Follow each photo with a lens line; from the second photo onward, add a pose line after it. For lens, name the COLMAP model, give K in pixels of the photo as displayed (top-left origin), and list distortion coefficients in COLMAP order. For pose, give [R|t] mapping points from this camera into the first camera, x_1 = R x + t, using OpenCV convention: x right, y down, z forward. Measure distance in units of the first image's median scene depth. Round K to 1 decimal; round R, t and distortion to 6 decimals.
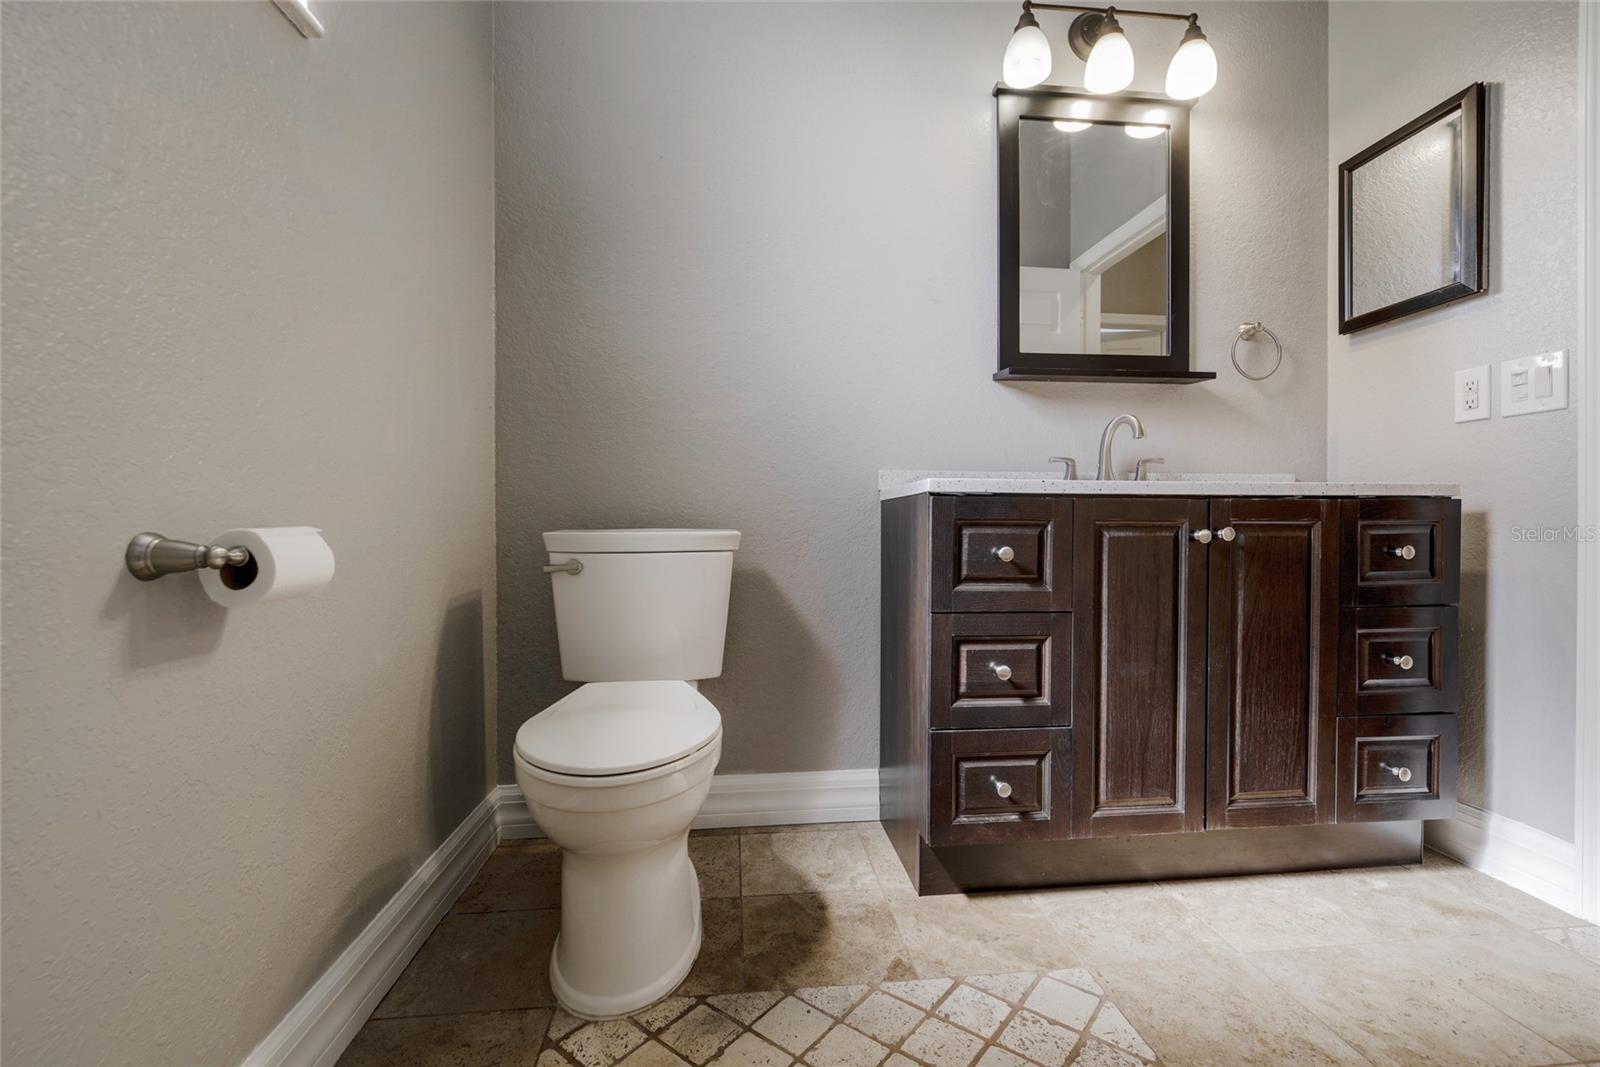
lens RADIAL K [[708.1, 0, 815.0], [0, 708.1, 534.5], [0, 0, 1]] dist [-0.003986, 0.000932]
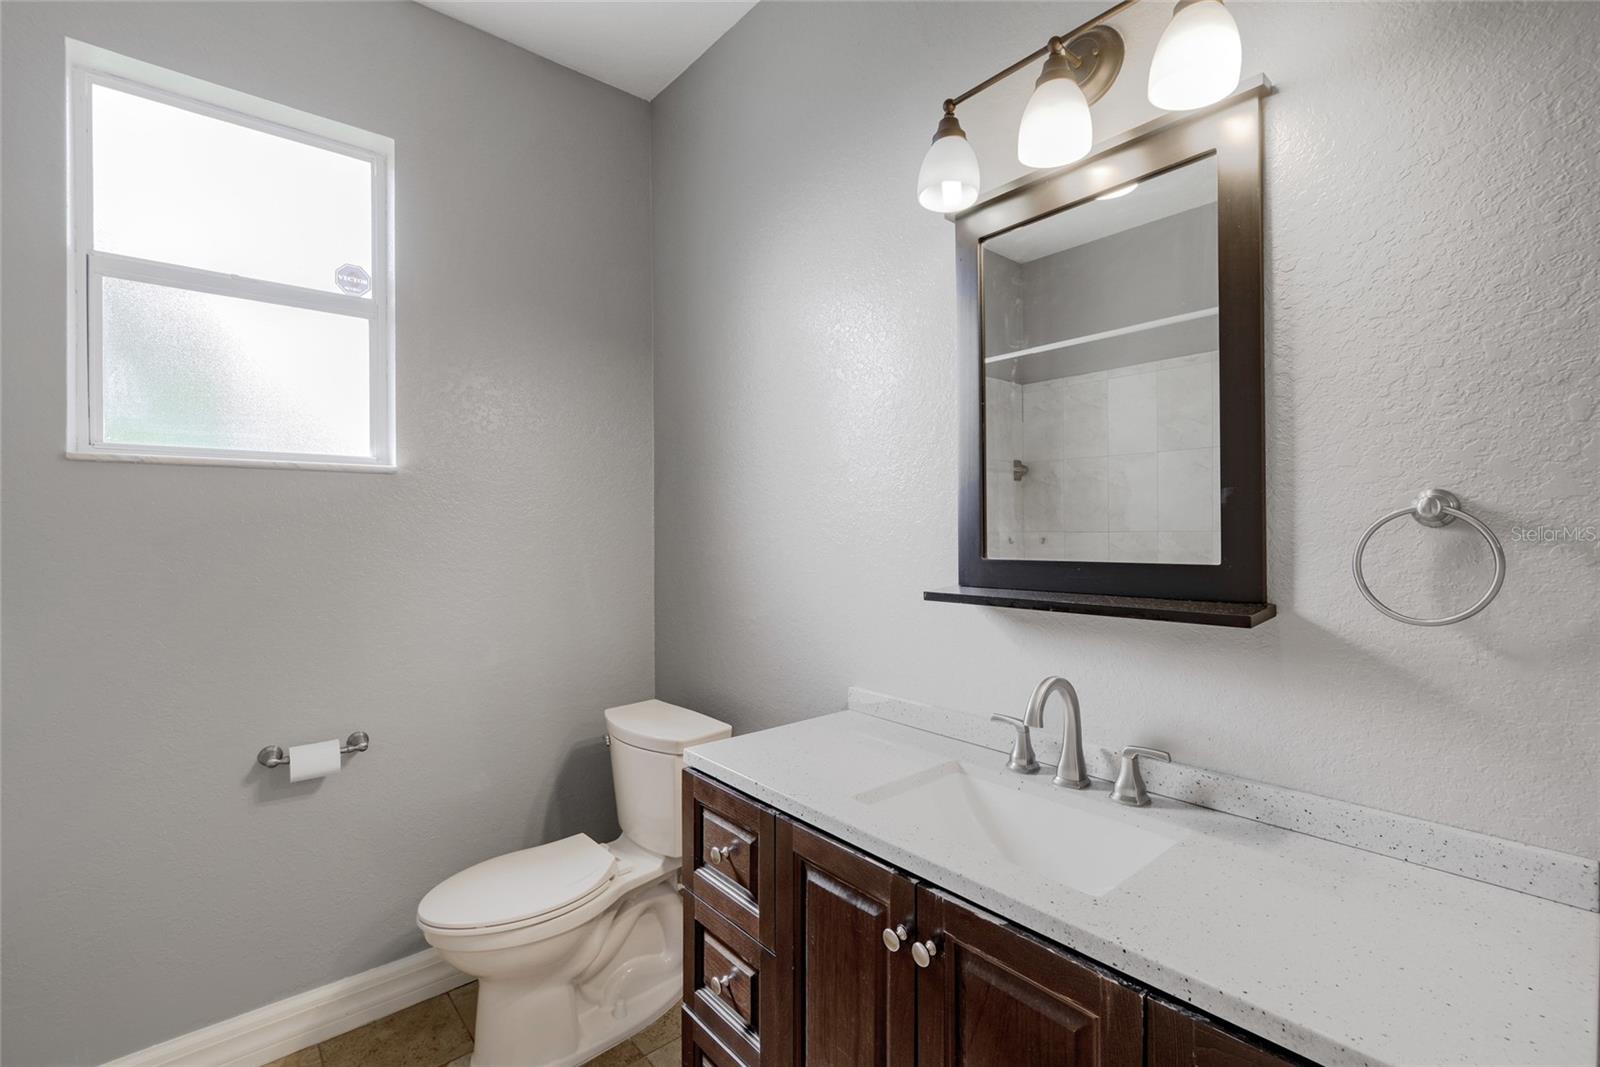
lens RADIAL K [[708.1, 0, 812.4], [0, 708.1, 535.9], [0, 0, 1]] dist [-0.003986, 0.000932]
pose [[0.564031, 0.006961, -0.825724, 1.032219], [-0.007454, 0.999967, 0.003338, -0.365669], [0.825720, 0.004272, 0.564064, 0.568582]]
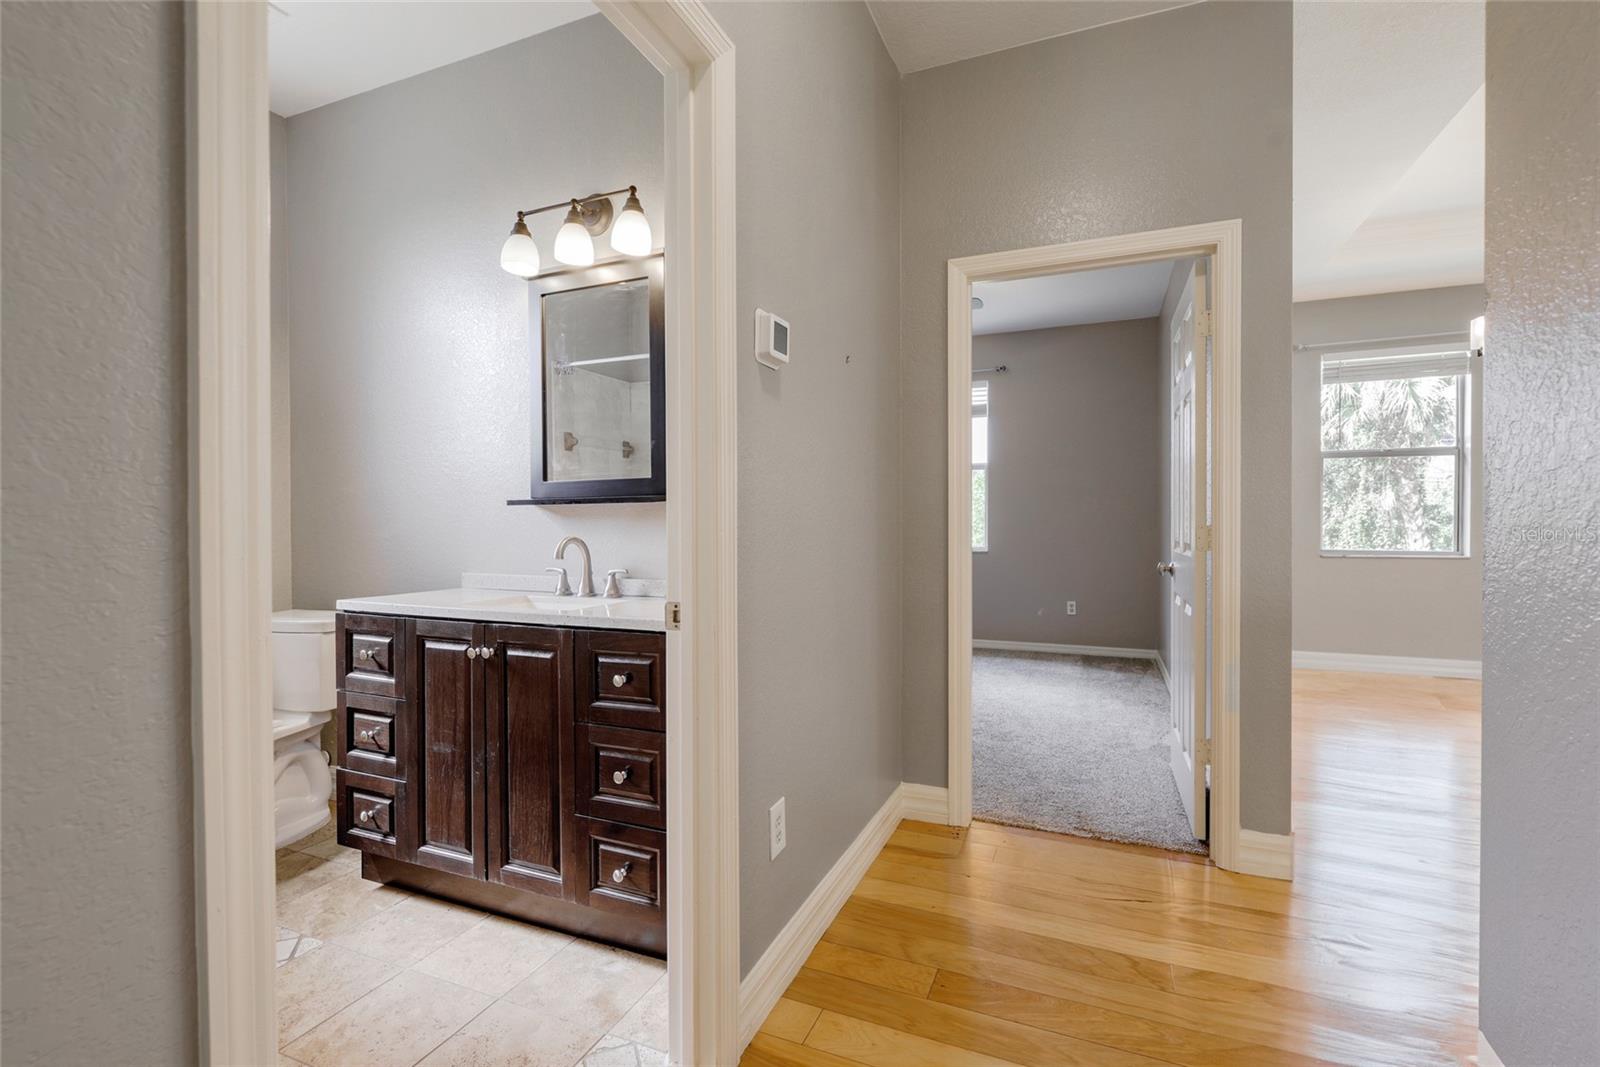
lens RADIAL K [[708.1, 0, 818.4], [0, 708.1, 533.4], [0, 0, 1]] dist [-0.003986, 0.000932]
pose [[0.876944, 0.006101, -0.480554, 1.716039], [-0.005113, 0.999981, 0.003364, -0.222592], [0.480565, -0.000493, 0.876959, 0.166006]]
